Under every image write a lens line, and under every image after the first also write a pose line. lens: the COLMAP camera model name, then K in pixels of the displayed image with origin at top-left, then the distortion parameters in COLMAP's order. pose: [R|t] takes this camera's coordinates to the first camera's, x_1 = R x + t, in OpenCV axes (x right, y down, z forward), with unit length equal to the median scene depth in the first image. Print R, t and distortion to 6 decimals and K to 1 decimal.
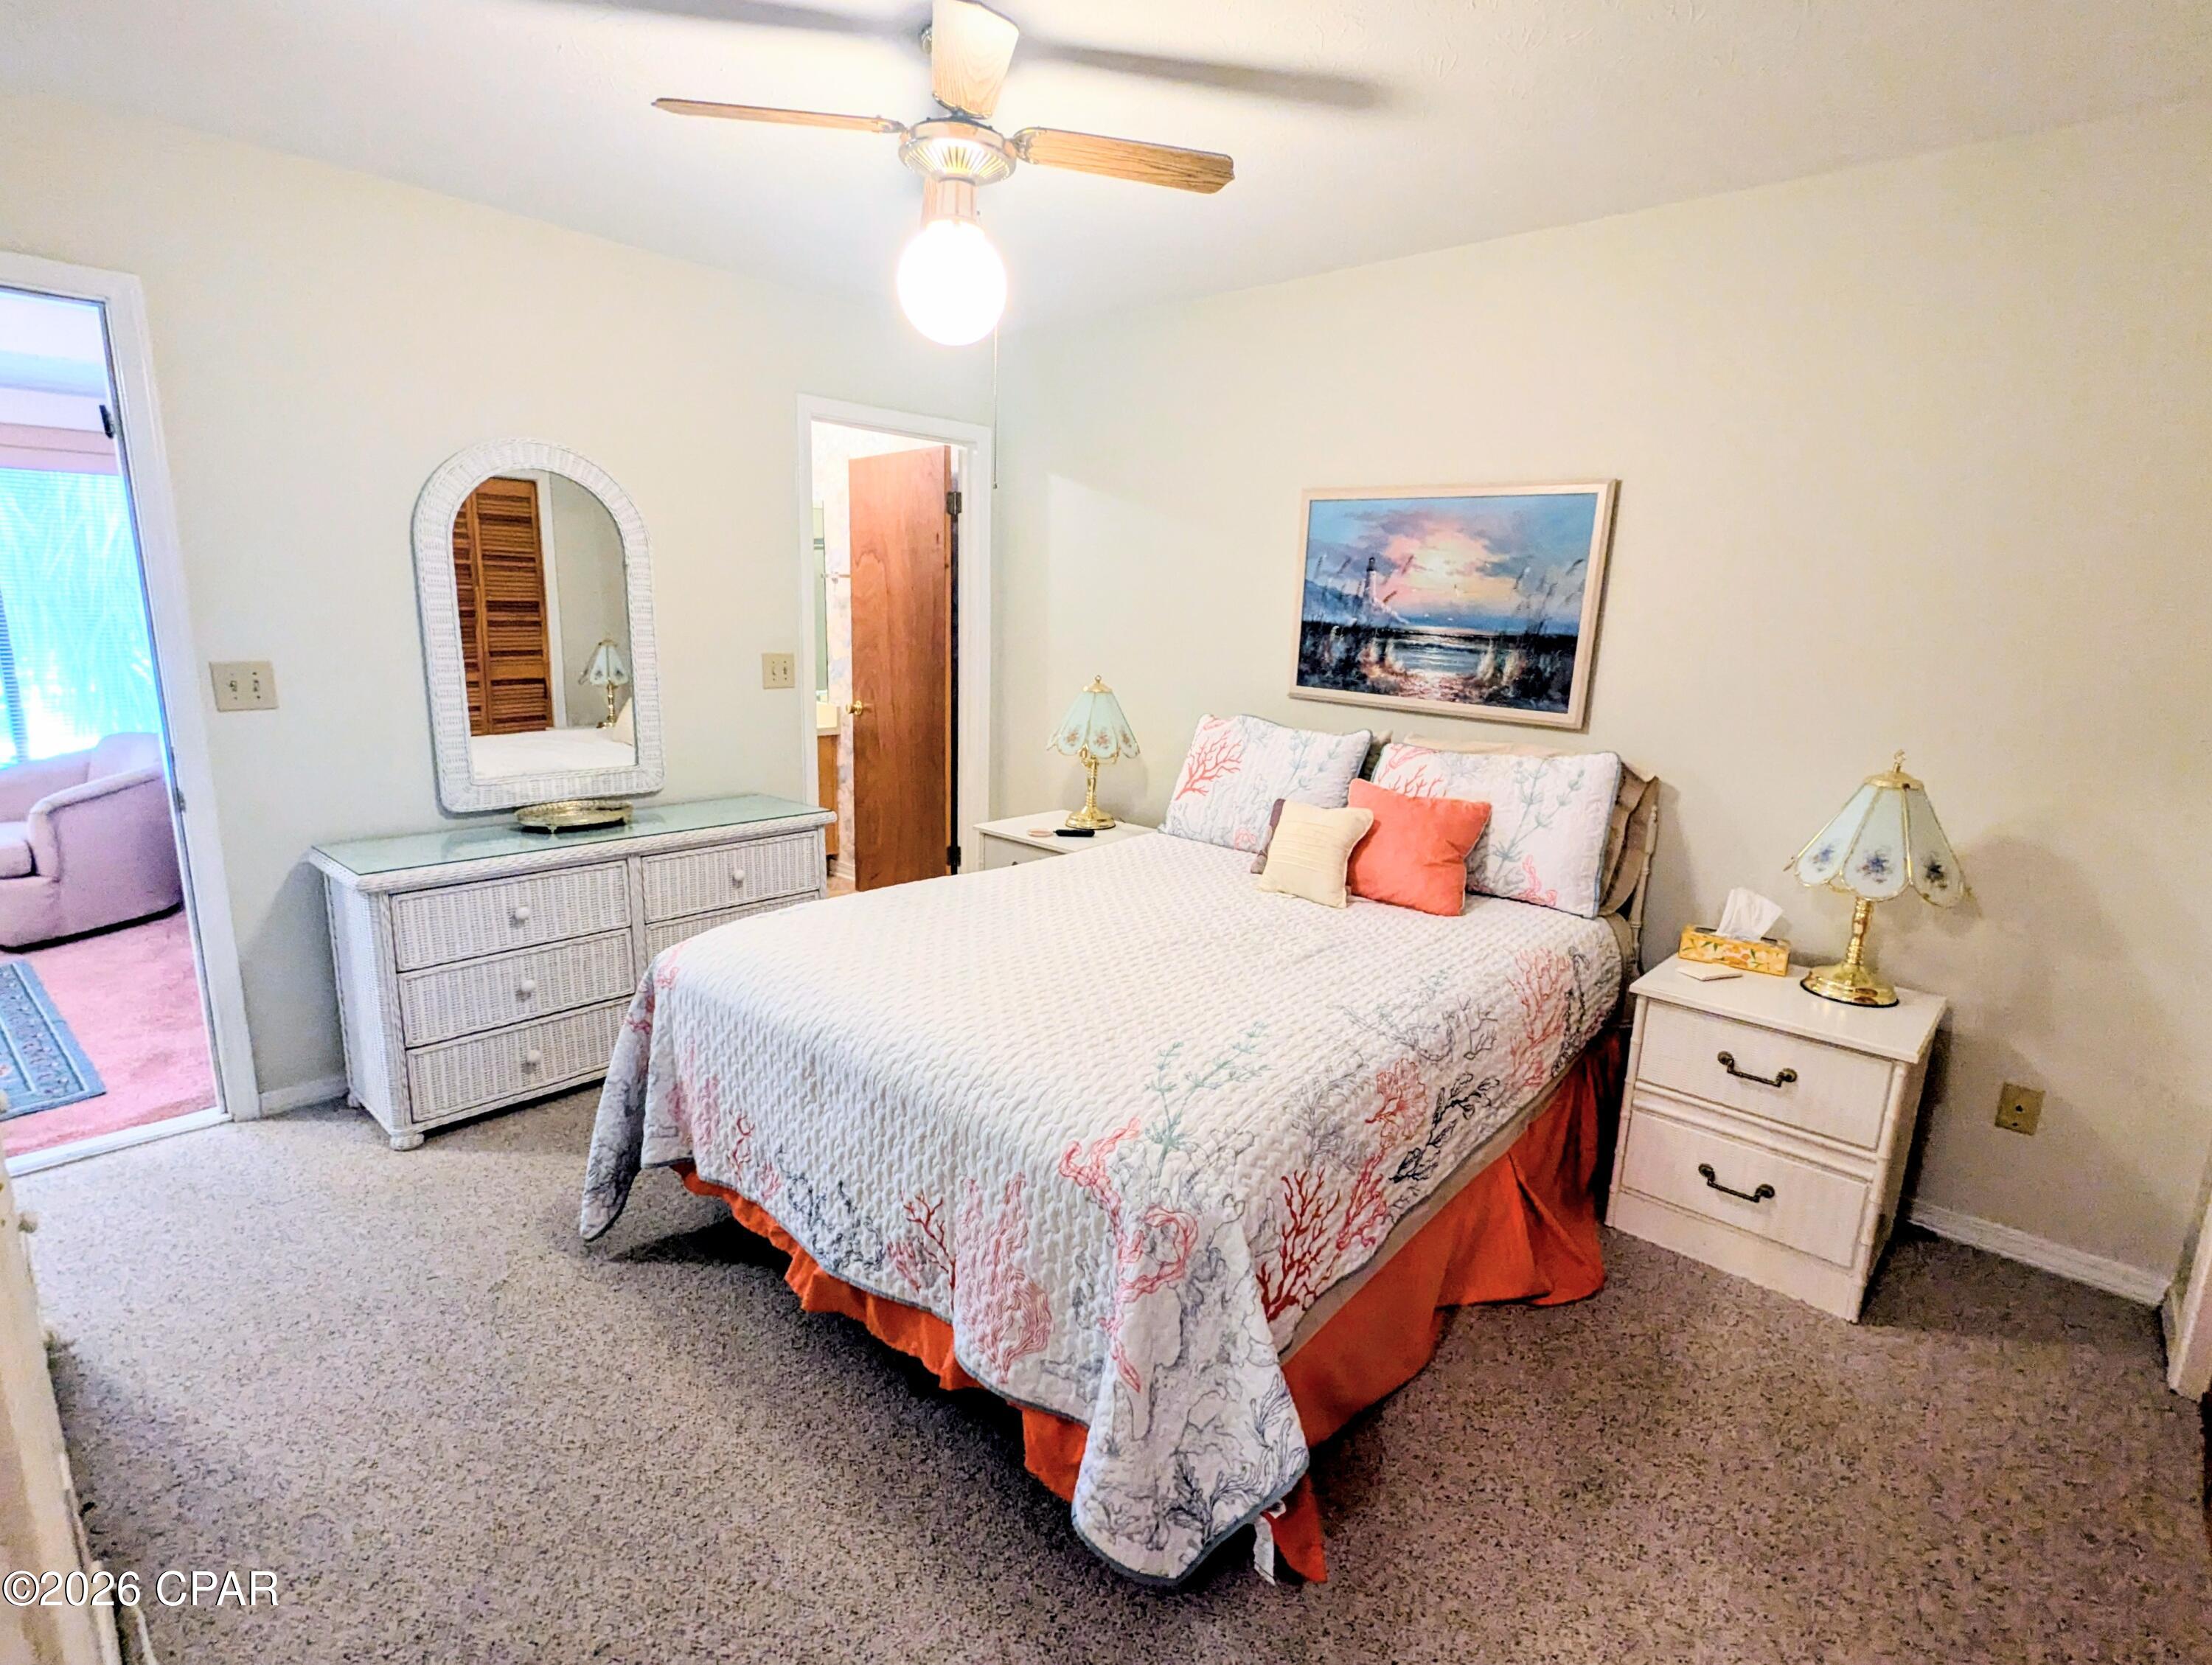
lens RADIAL K [[1061.5, 0, 1106.0], [0, 1061.5, 832.5], [0, 0, 1]] dist [0.002667, 0.000711]
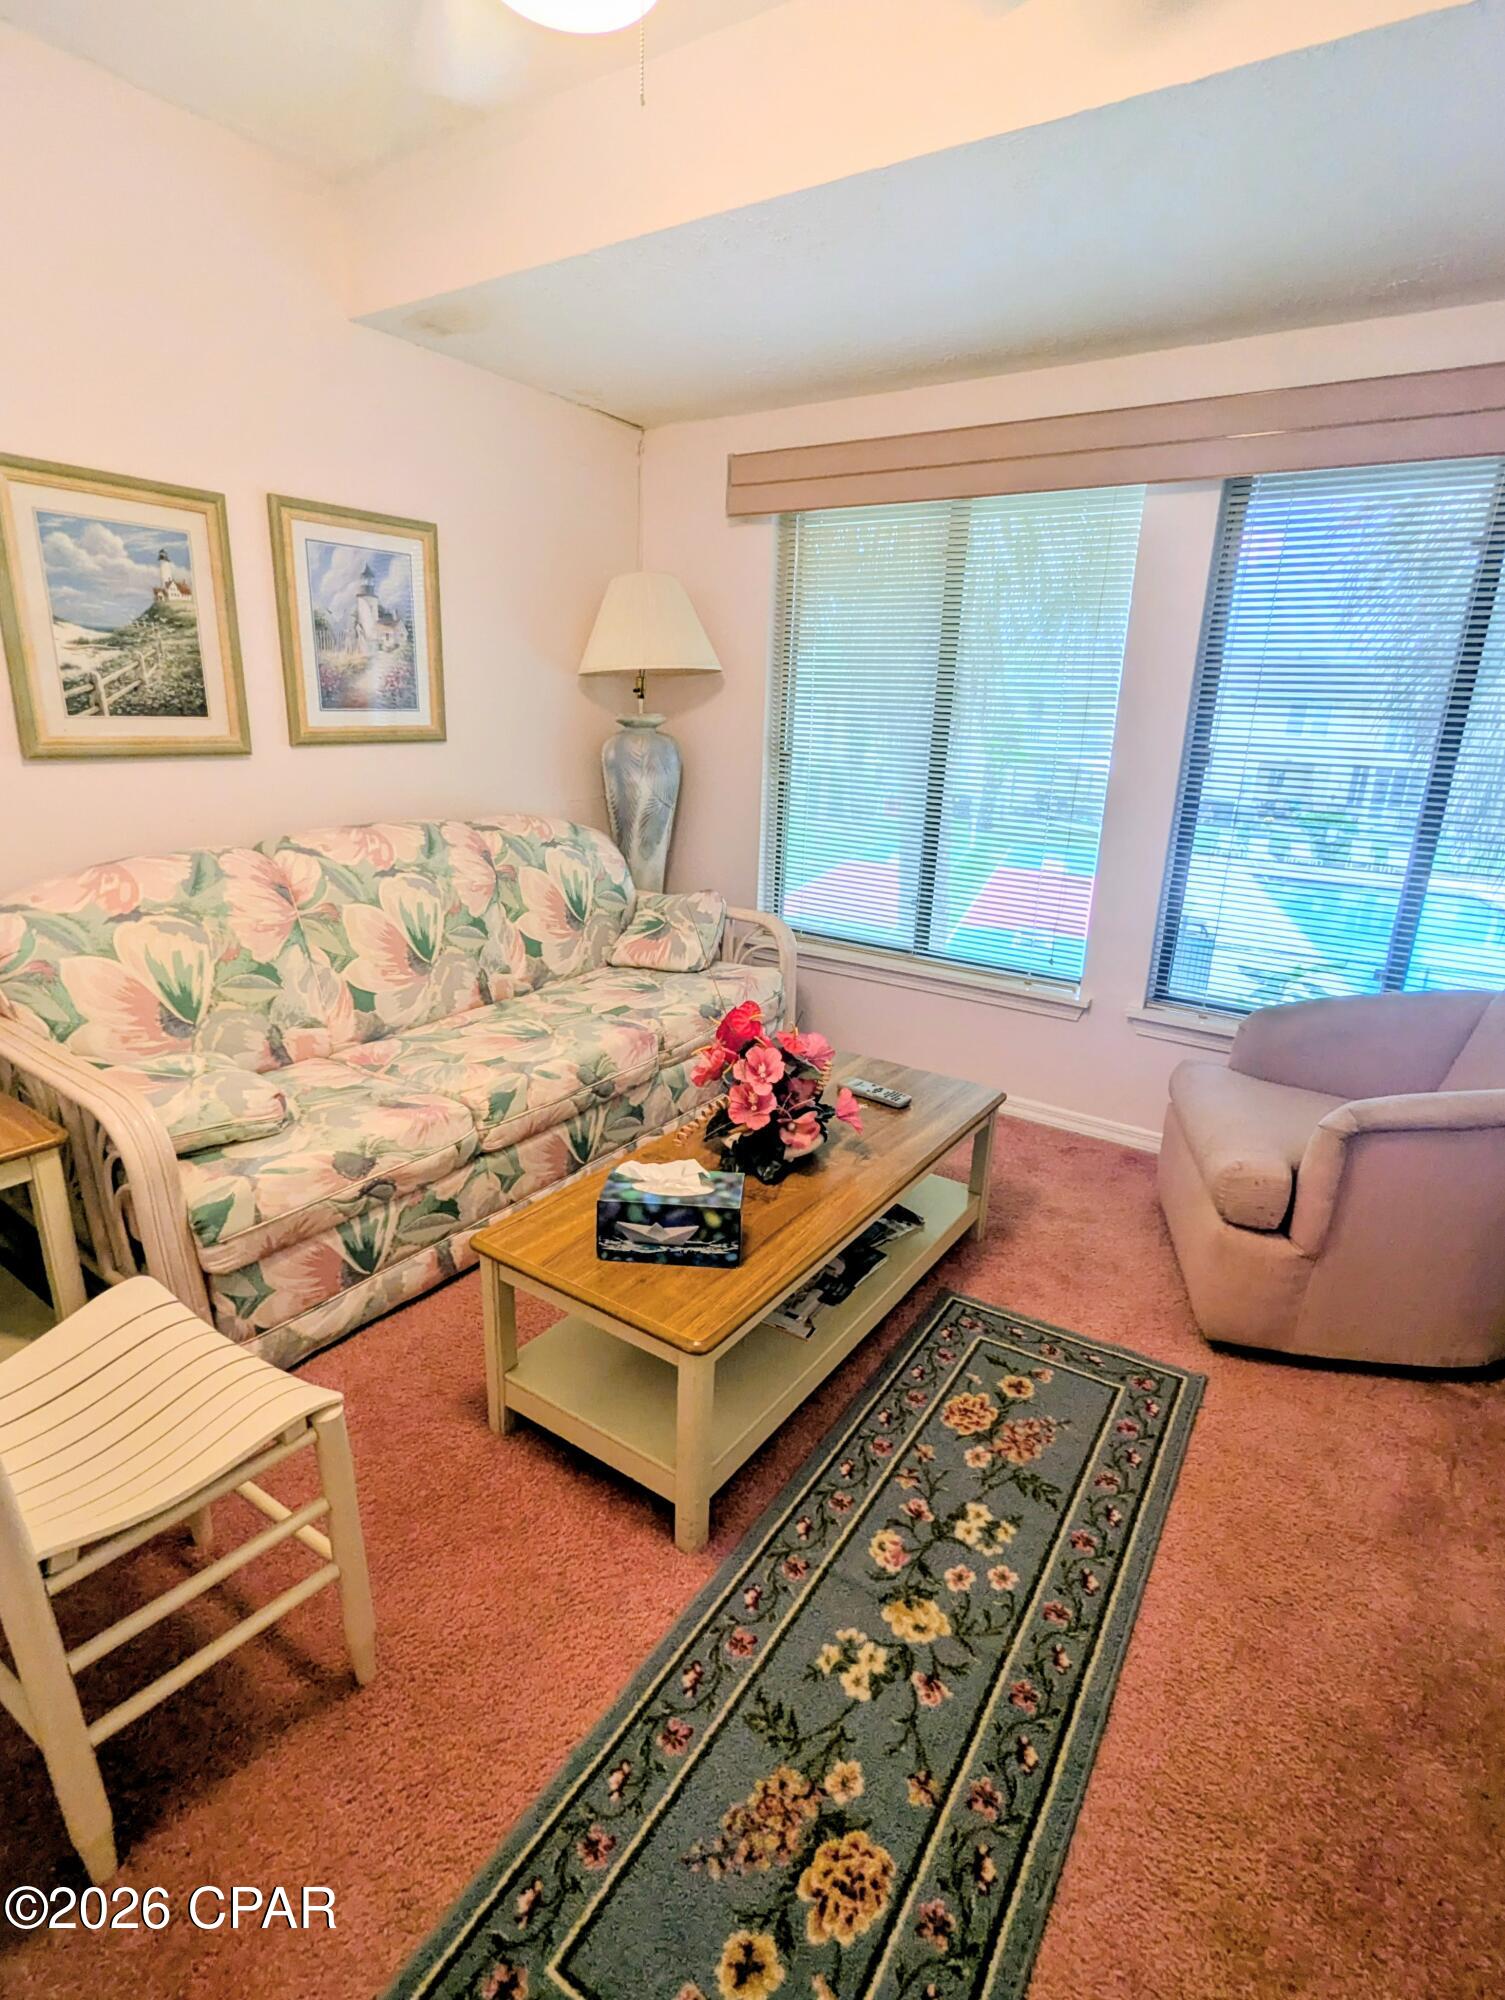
lens RADIAL K [[959.7, 0, 752.5], [0, 959.7, 1000.0], [0, 0, 1]] dist [0.002667, 0.000711]
pose [[0.113507, 0.255893, -0.960018, -0.611726], [-0.241509, 0.944388, 0.223172, -0.111429], [0.963737, 0.206521, 0.168995, 0.645017]]
